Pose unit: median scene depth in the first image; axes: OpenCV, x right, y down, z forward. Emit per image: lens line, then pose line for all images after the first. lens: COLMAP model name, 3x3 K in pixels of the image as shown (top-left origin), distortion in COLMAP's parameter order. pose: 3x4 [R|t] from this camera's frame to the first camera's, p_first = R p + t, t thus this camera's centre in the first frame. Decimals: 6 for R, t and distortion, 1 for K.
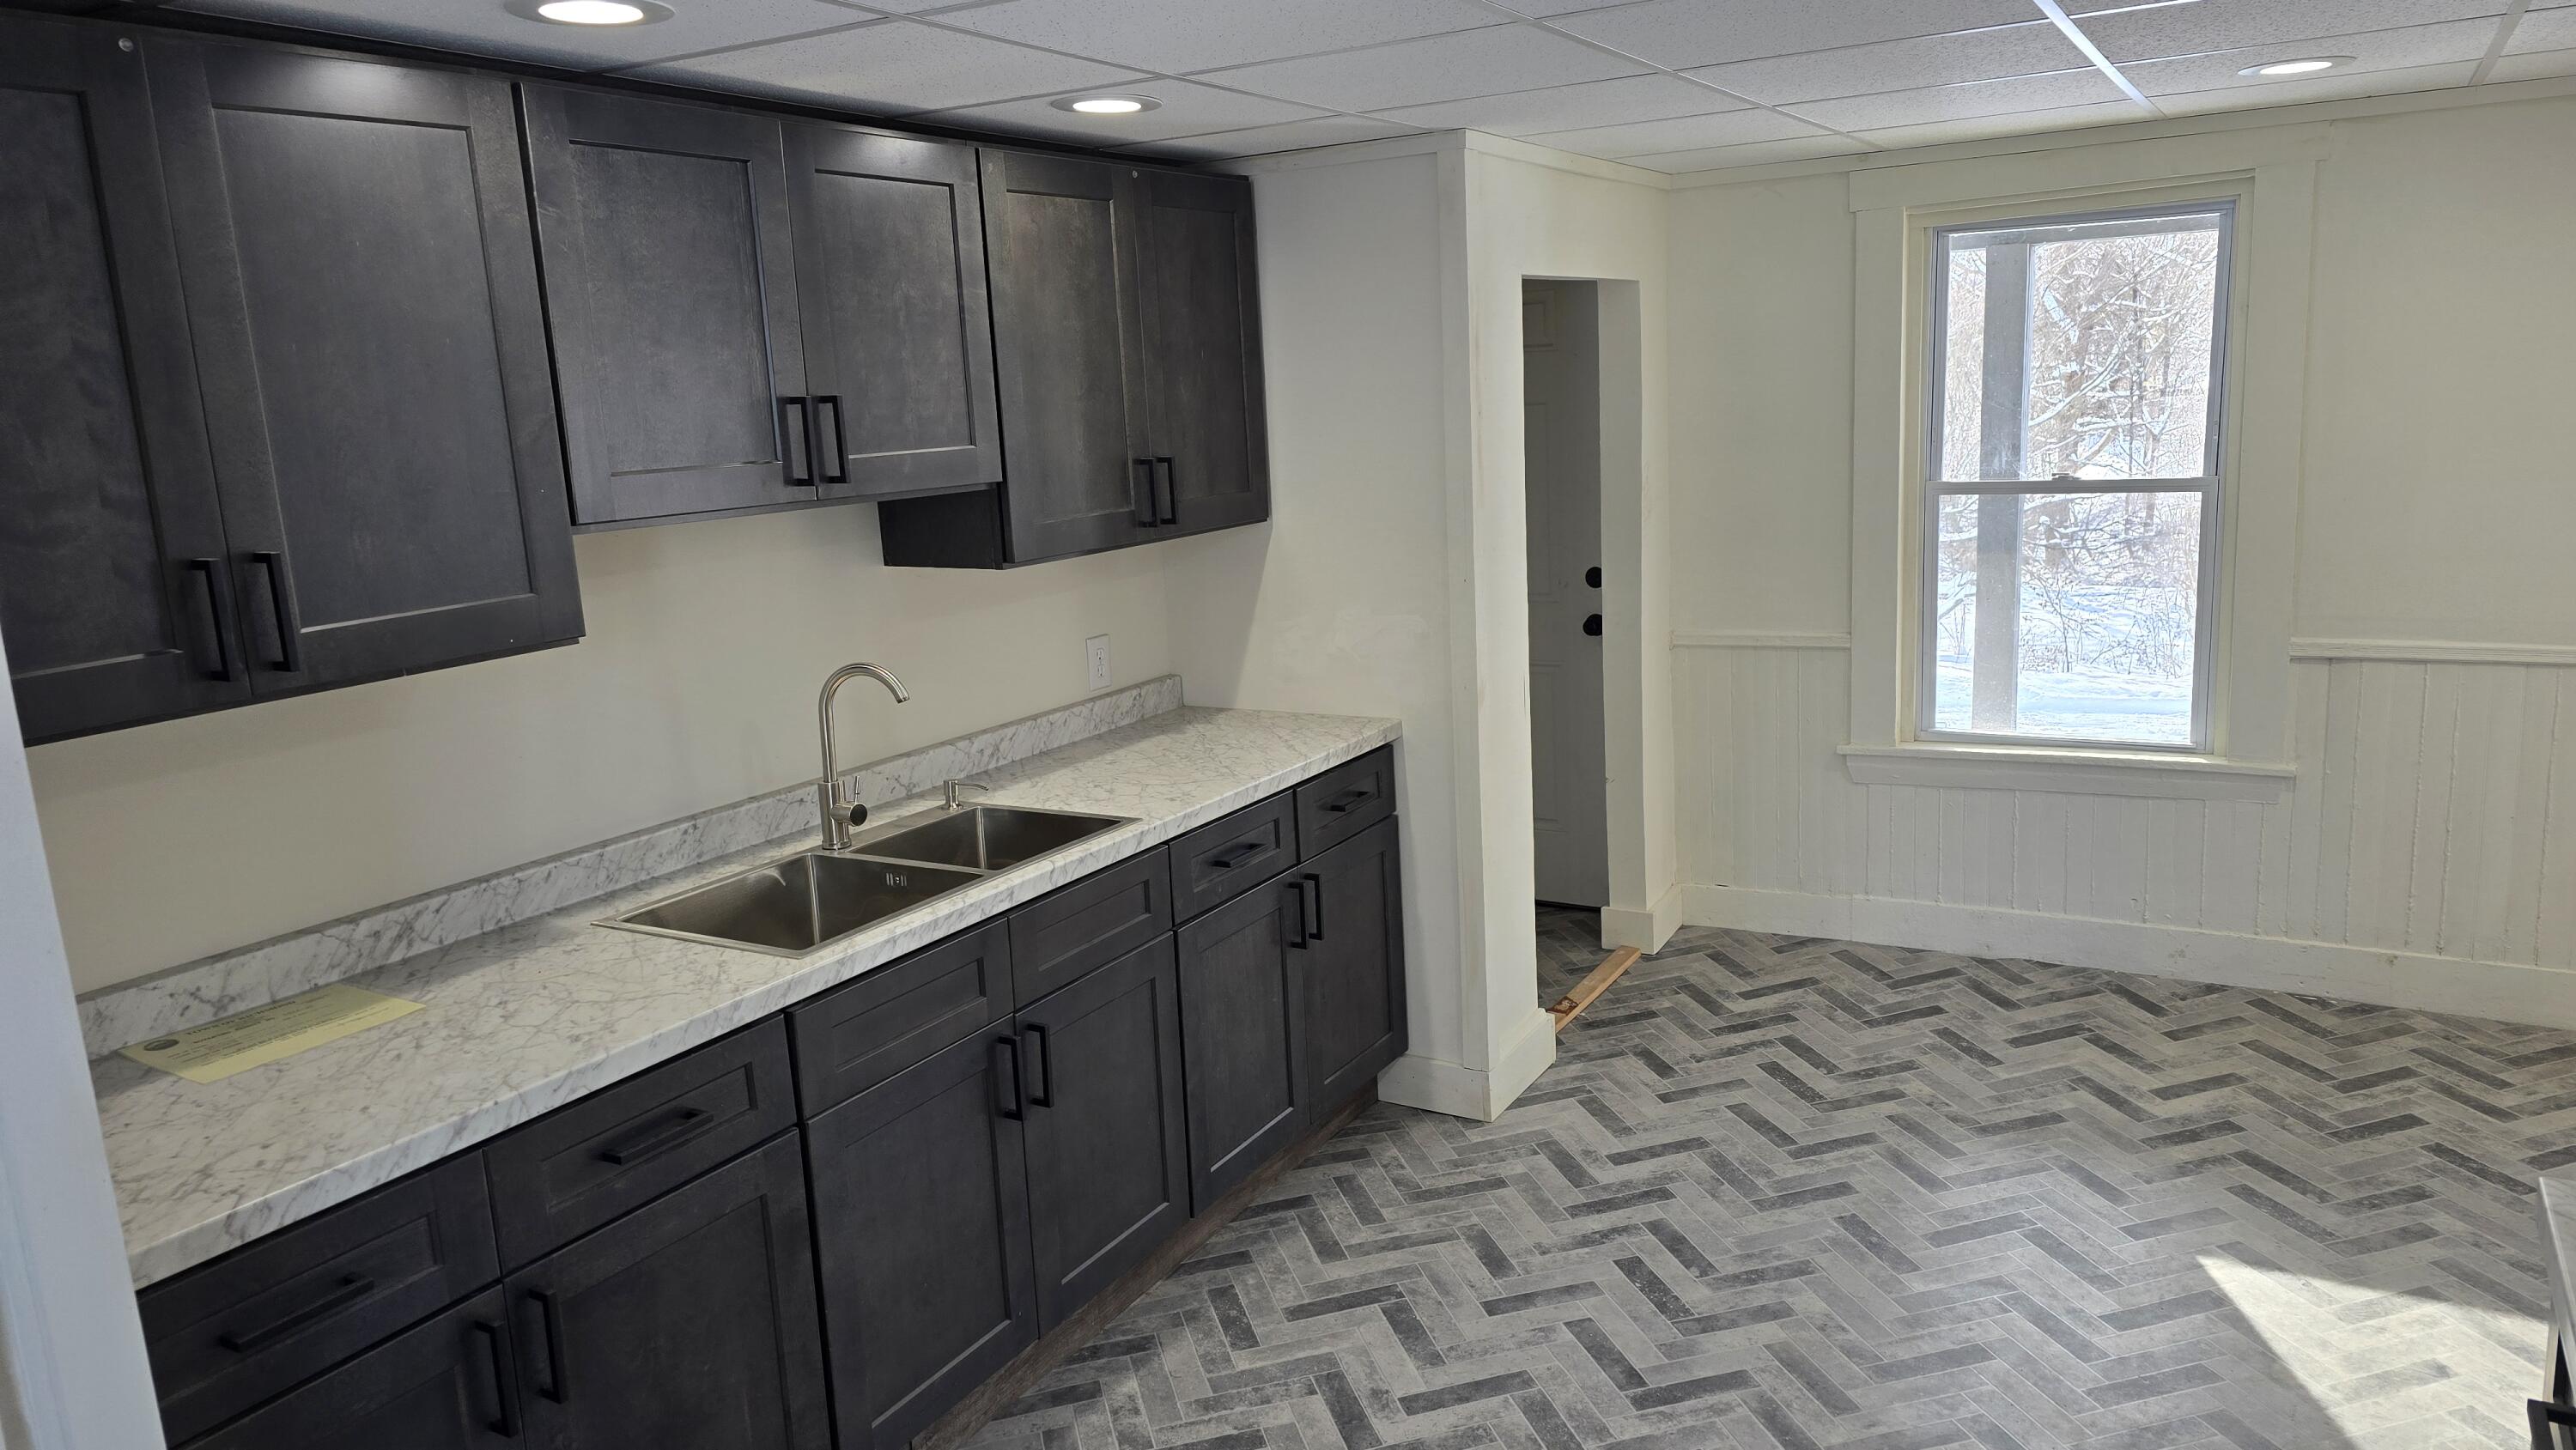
lens RADIAL K [[1703.5, 0, 1297.2], [0, 1703.5, 702.3], [0, 0, 1]] dist [0.047493, -0.044207]
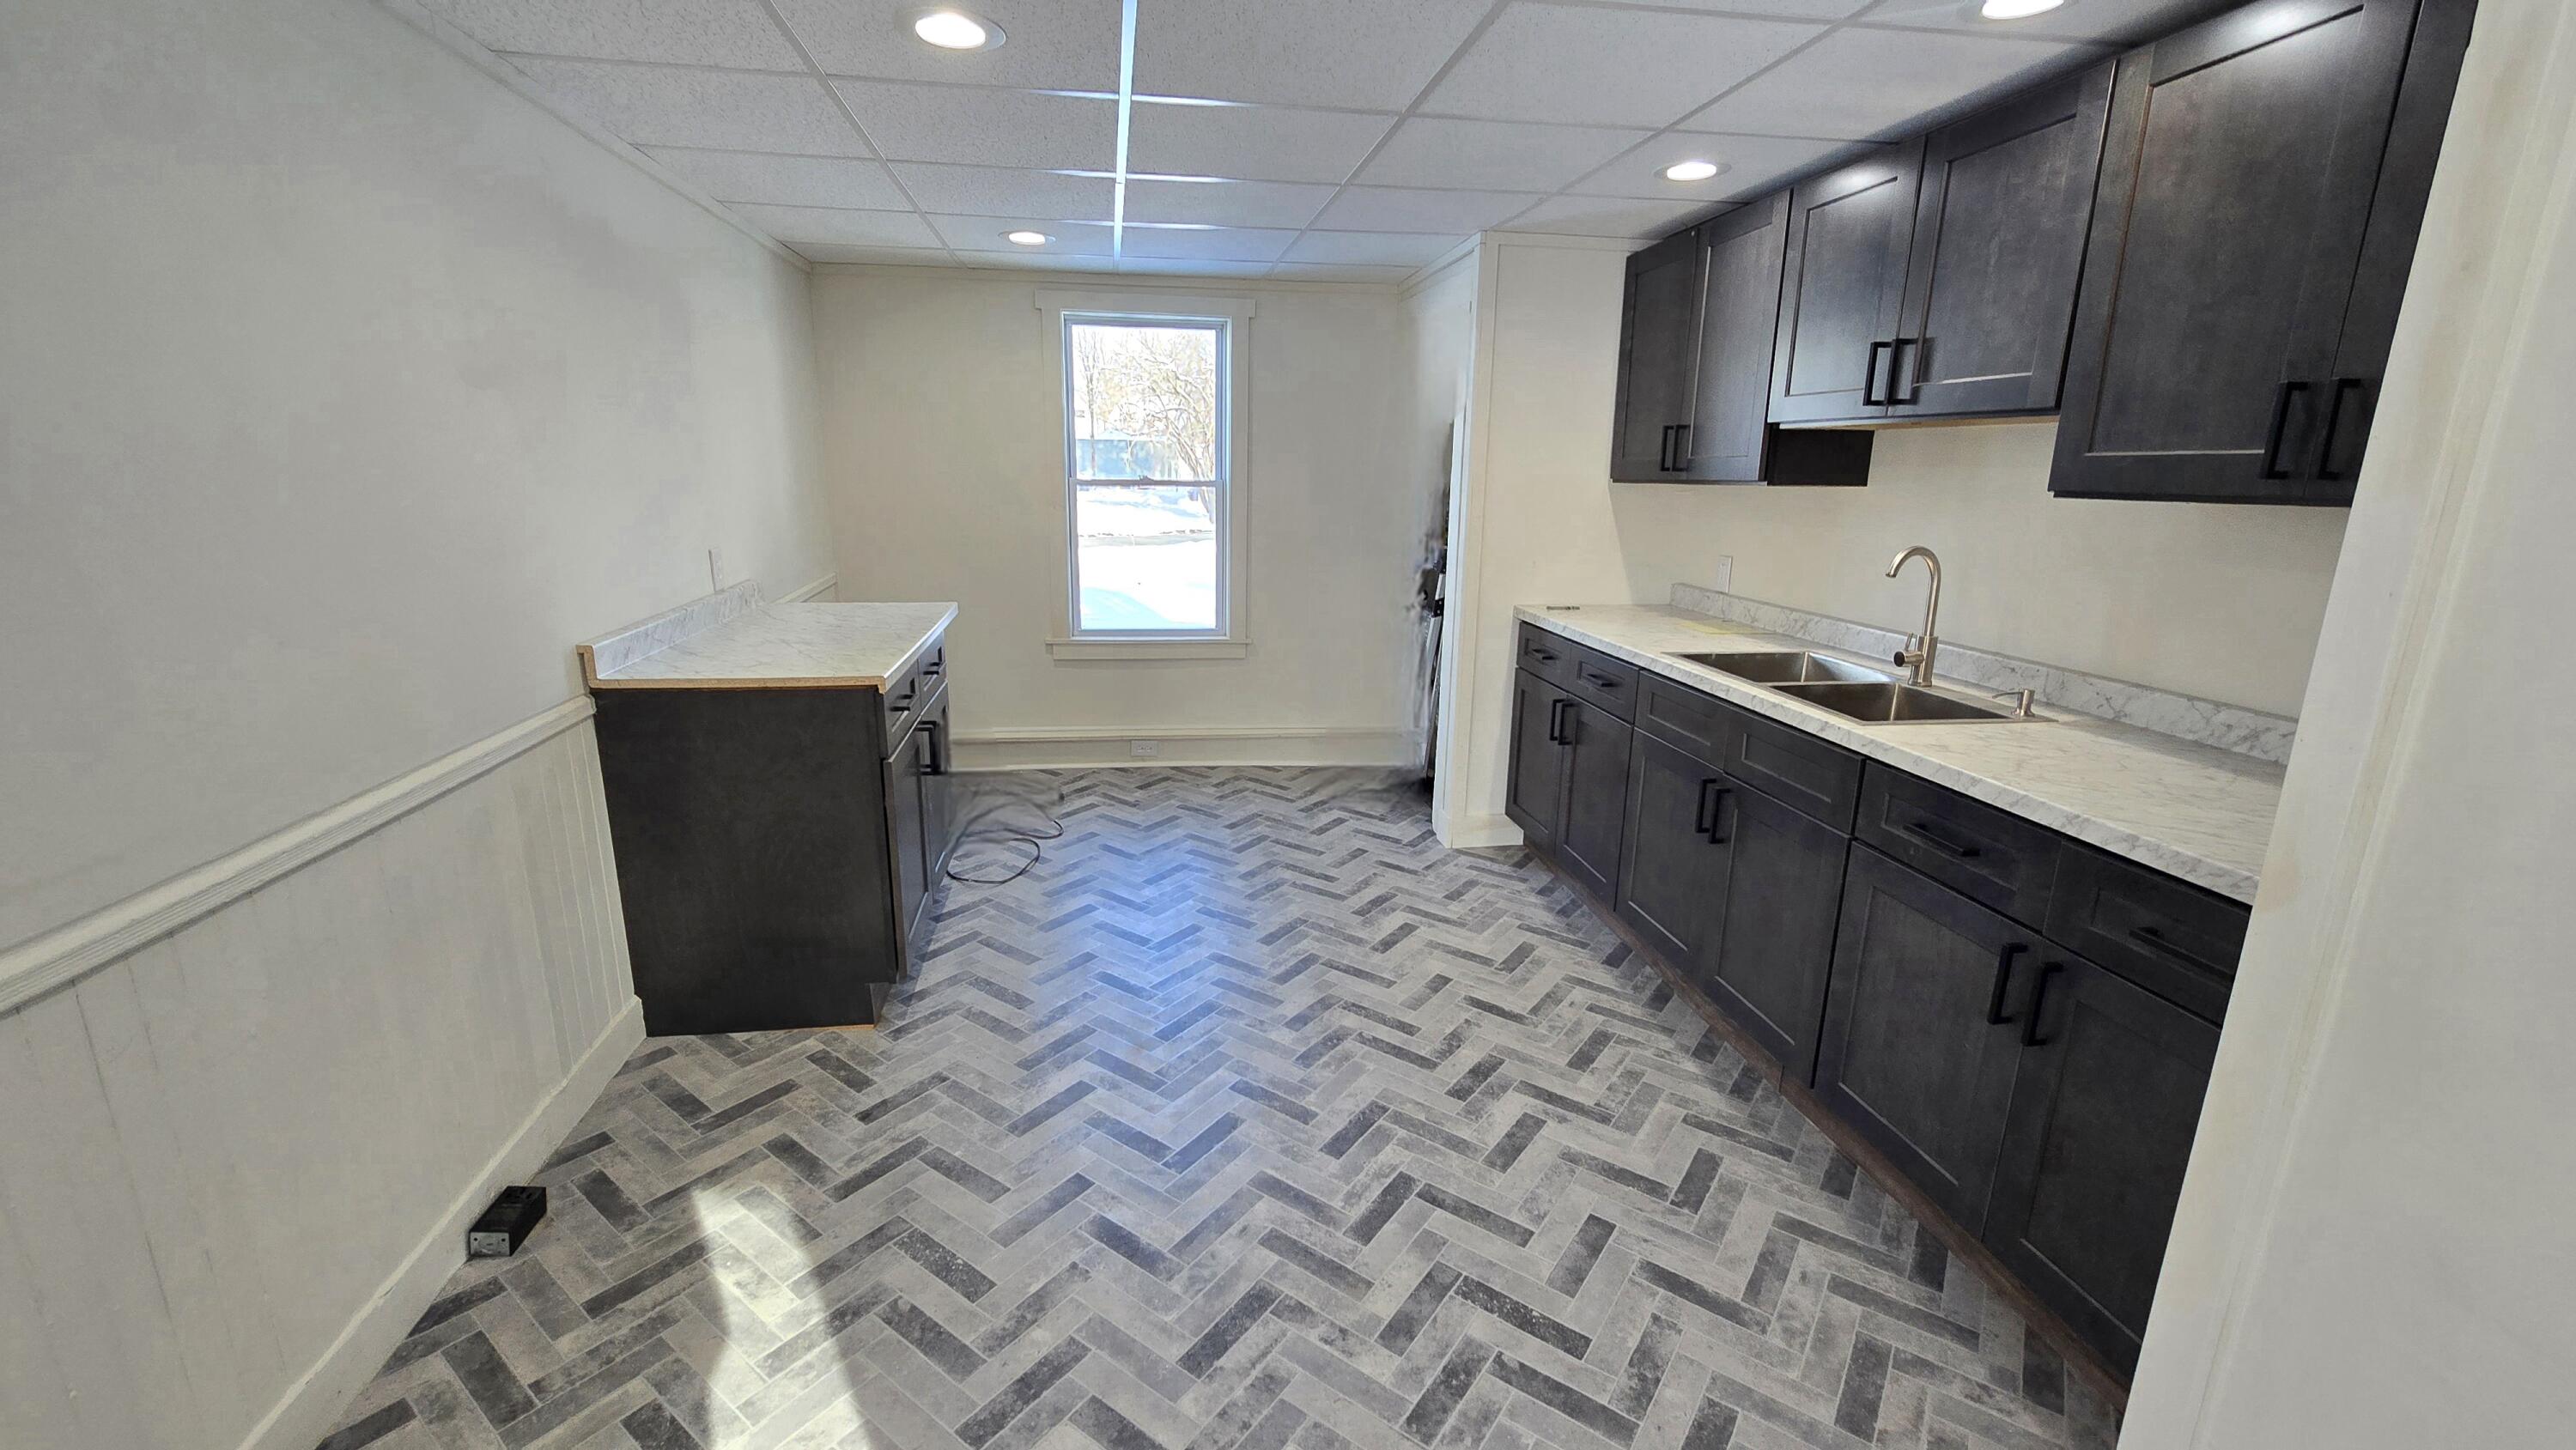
lens RADIAL K [[1047.6, 0, 1284.0], [0, 1047.6, 727.1], [0, 0, 1]] dist [-0.000599, -0.000567]
pose [[-0.774850, 0.195312, -0.601216, 0.566136], [-0.089161, 0.907799, 0.409819, -0.163402], [0.625825, 0.371153, -0.685994, 1.151935]]
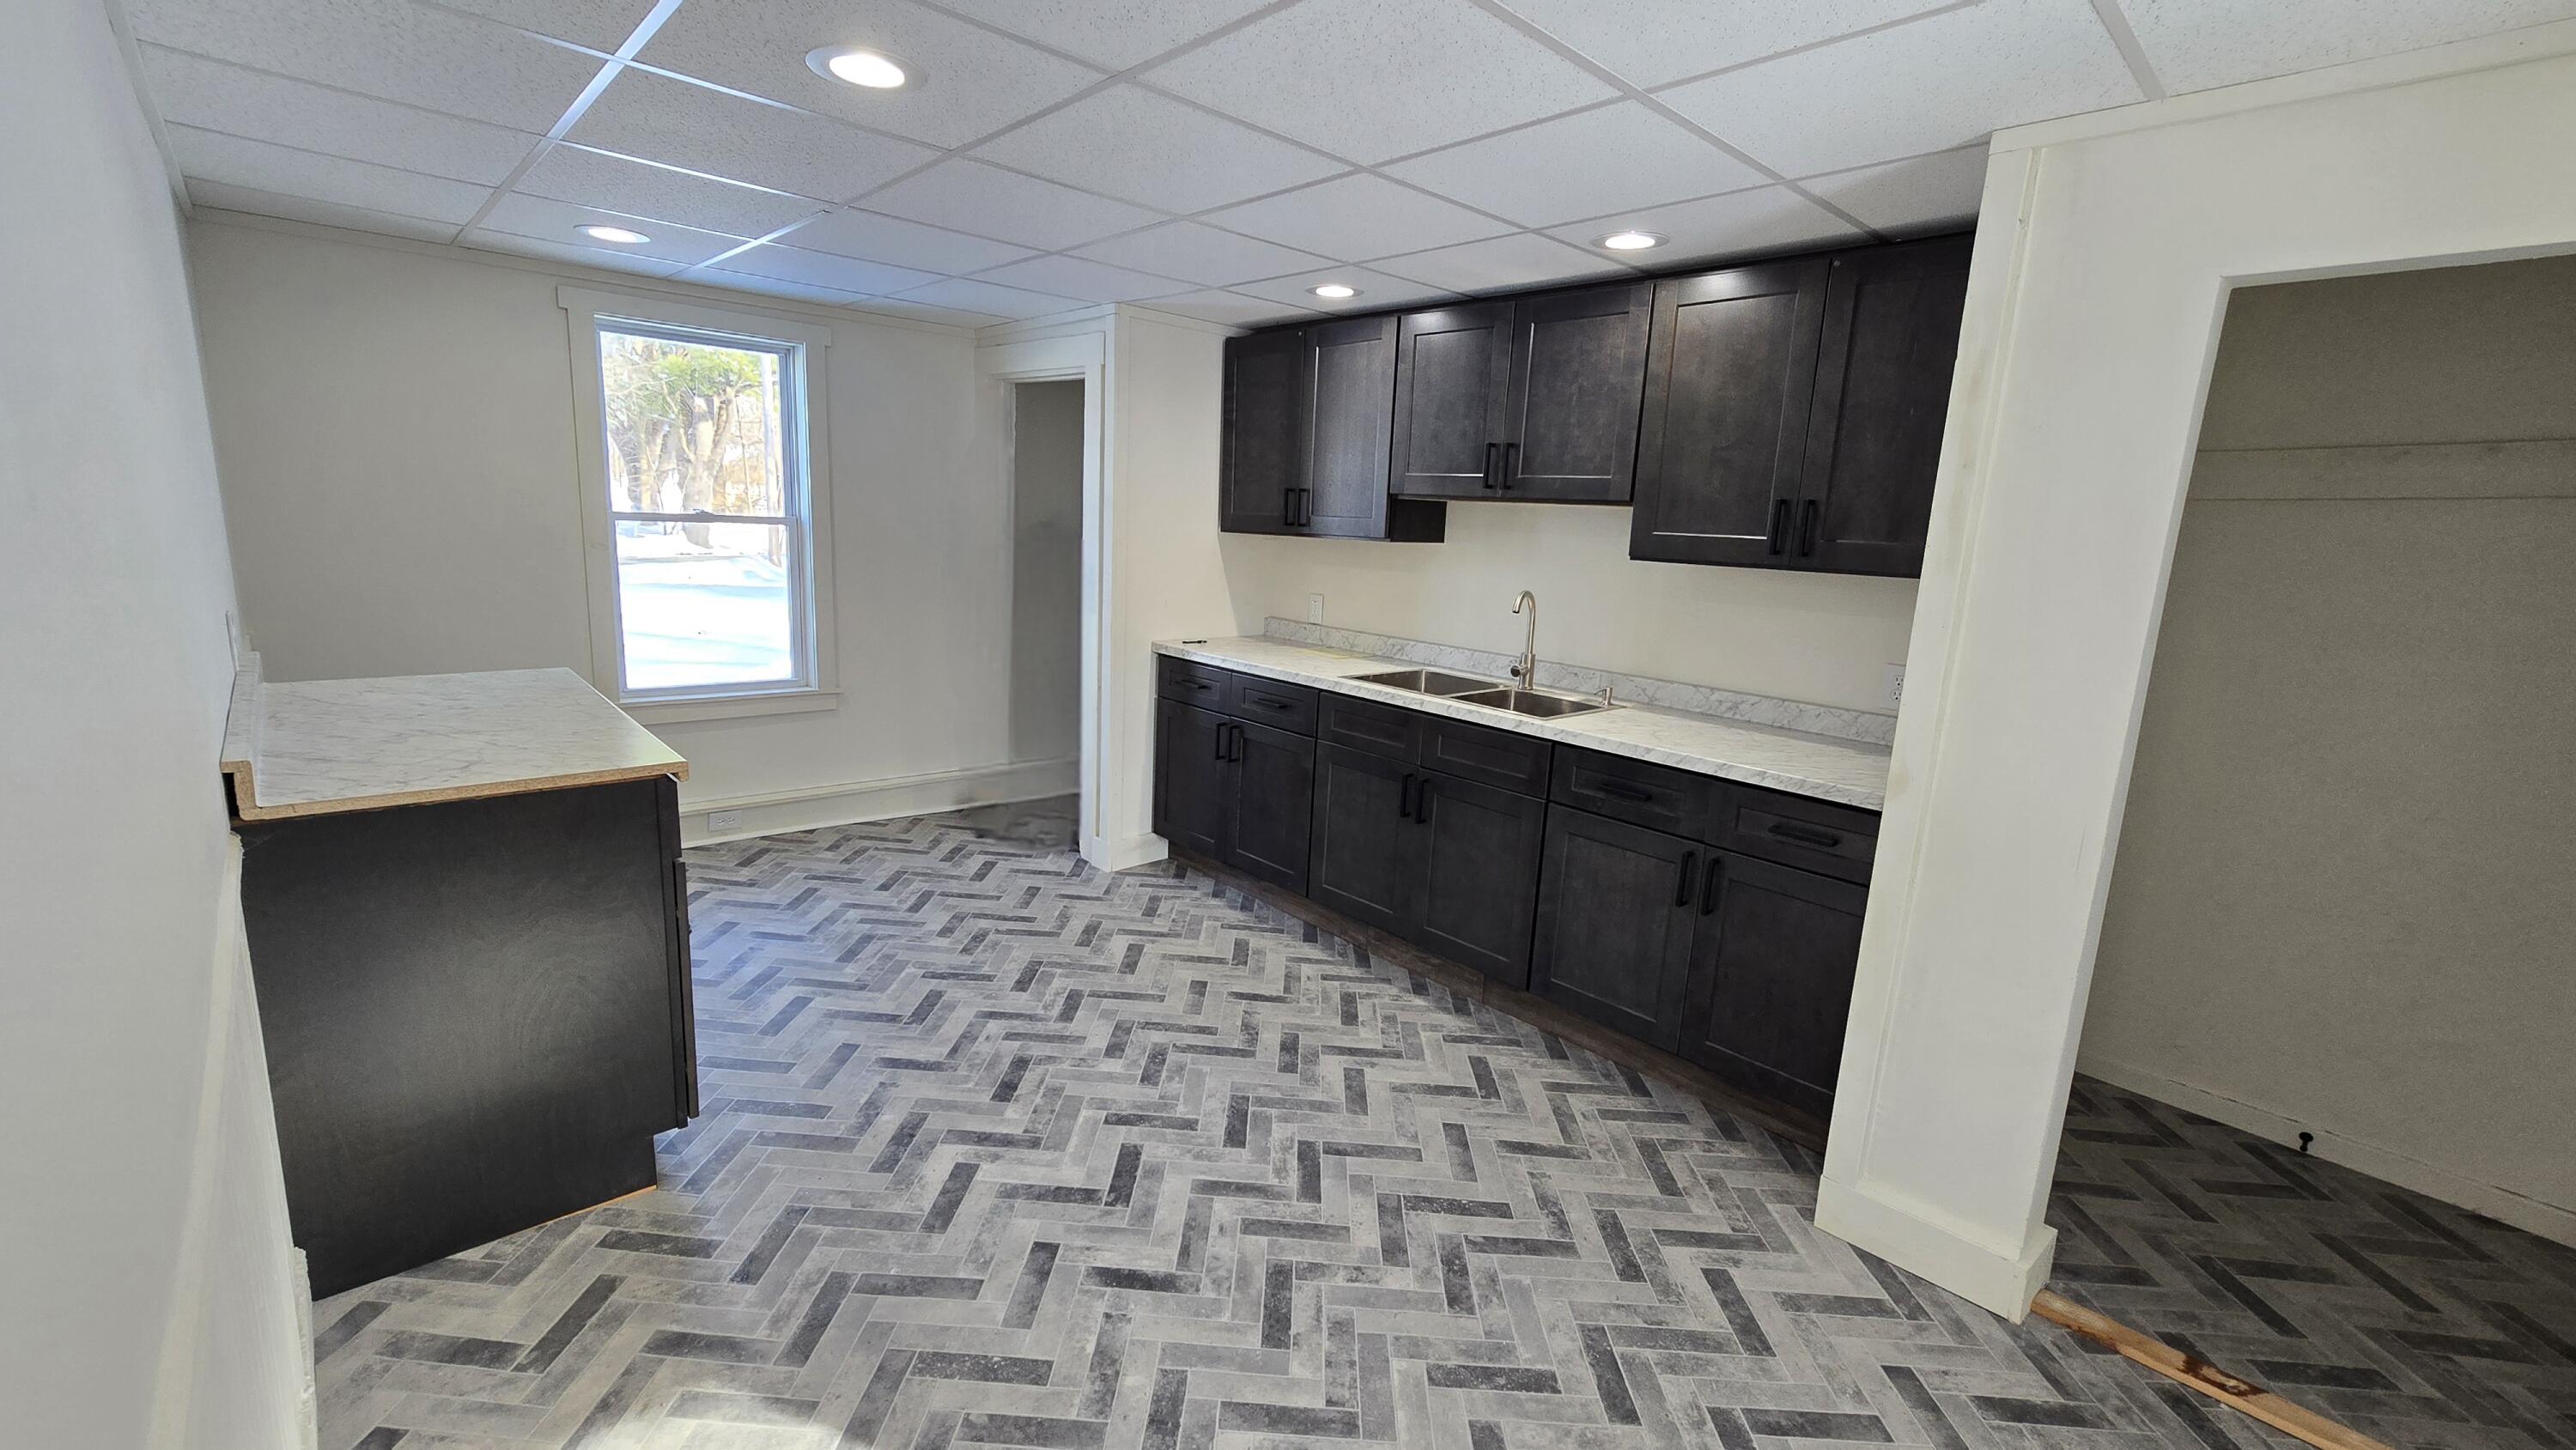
lens RADIAL K [[1047.6, 0, 1293.8], [0, 1047.6, 719.7], [0, 0, 1]] dist [-0.000599, -0.000567]
pose [[-0.277842, 0.218975, -0.935336, 0.803578], [-0.213963, 0.935107, 0.282479, -0.140337], [0.936495, 0.278612, -0.212960, 0.924833]]
